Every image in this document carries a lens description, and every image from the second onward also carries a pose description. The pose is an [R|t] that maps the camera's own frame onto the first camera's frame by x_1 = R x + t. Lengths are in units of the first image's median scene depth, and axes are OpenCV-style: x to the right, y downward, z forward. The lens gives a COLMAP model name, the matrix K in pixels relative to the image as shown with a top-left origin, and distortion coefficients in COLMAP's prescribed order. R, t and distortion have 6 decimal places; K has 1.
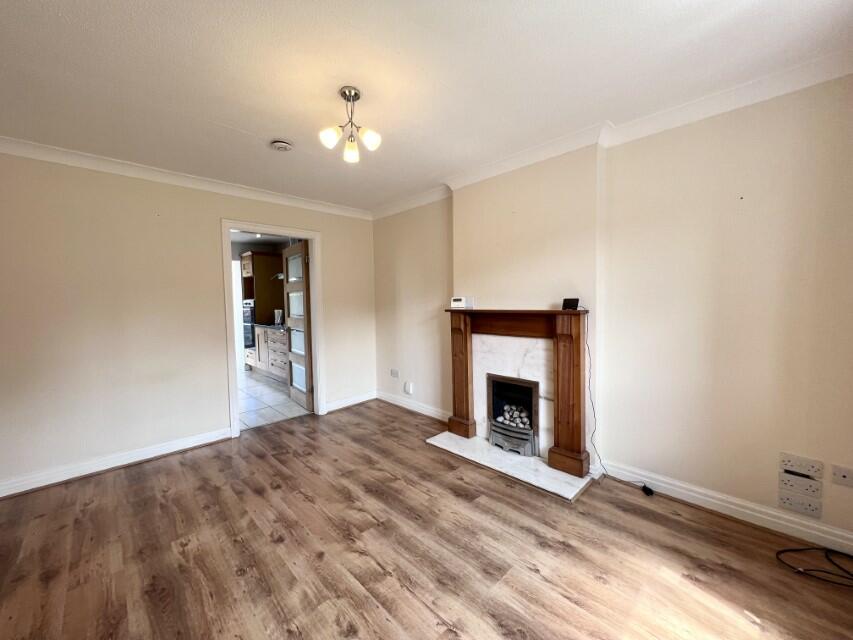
lens RADIAL K [[340.7, 0, 423.5], [0, 340.7, 318.1], [0, 0, 1]] dist [0.000306, -0.000150]
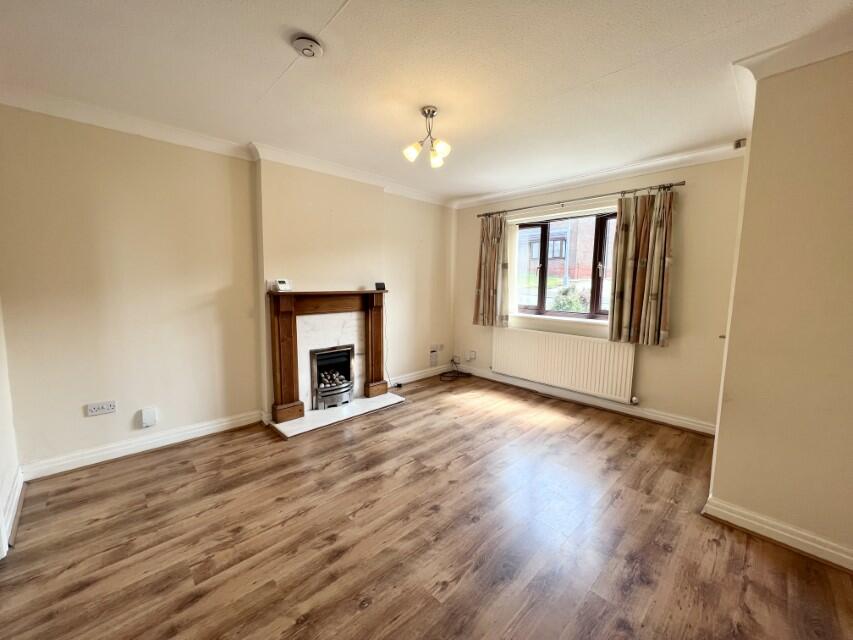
lens RADIAL K [[340.7, 0, 423.5], [0, 340.7, 318.1], [0, 0, 1]] dist [0.000306, -0.000150]
pose [[0.003395, -0.089895, 0.995945, -1.081671], [0.044061, 0.994997, 0.089659, -0.026658], [-0.999023, 0.043578, 0.007339, 0.759745]]
